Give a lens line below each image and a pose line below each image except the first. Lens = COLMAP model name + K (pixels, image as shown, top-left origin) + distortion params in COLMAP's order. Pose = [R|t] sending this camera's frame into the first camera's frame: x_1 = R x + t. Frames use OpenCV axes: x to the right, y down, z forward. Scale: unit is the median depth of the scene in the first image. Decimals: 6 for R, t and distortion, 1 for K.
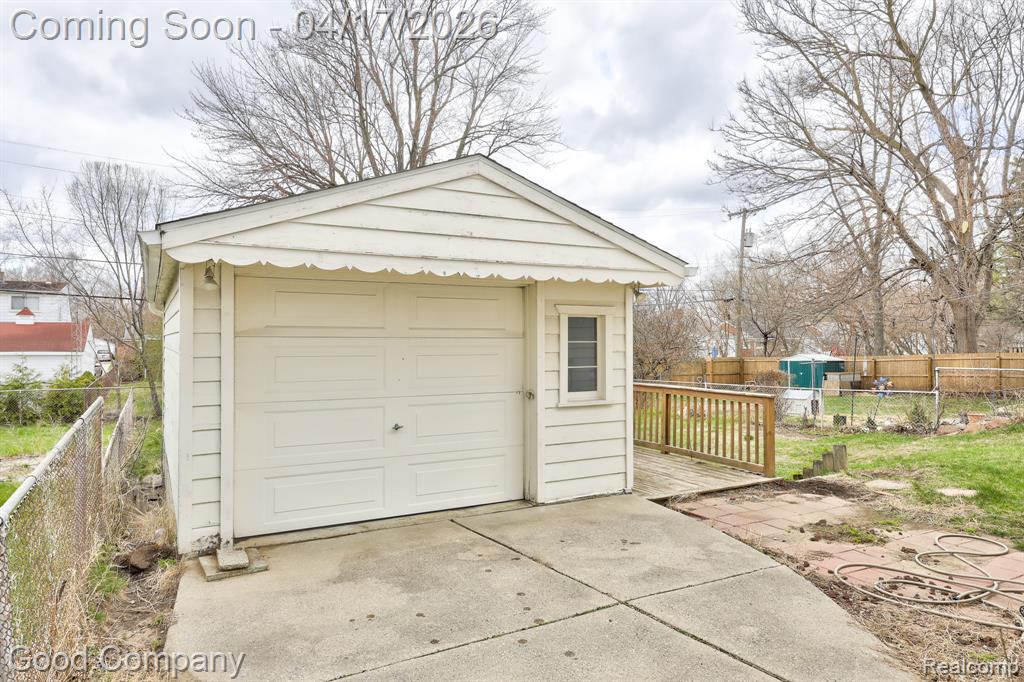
lens RADIAL K [[639.1, 0, 511.4], [0, 639.1, 341.3], [0, 0, 1]] dist [0.000818, -0.001319]
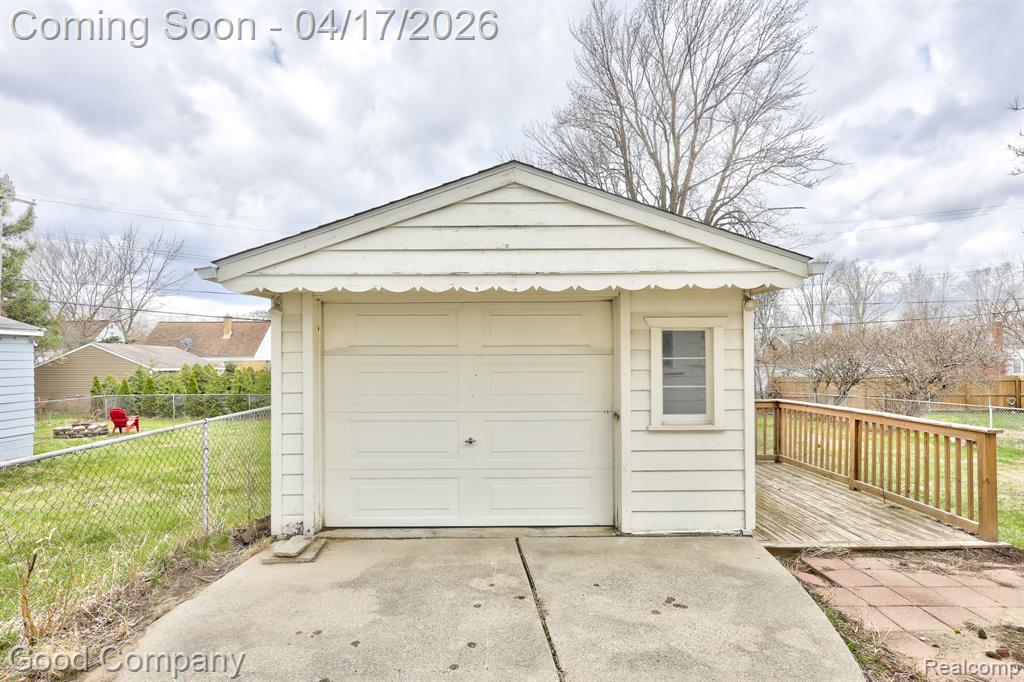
lens RADIAL K [[529.2, 0, 508.6], [0, 529.2, 362.6], [0, 0, 1]] dist [-0.000198, -0.000167]
pose [[0.877253, -0.001477, -0.480026, 0.264312], [0.004174, 0.999981, 0.004552, 0.002681], [0.480011, -0.005997, 0.877242, 0.250545]]
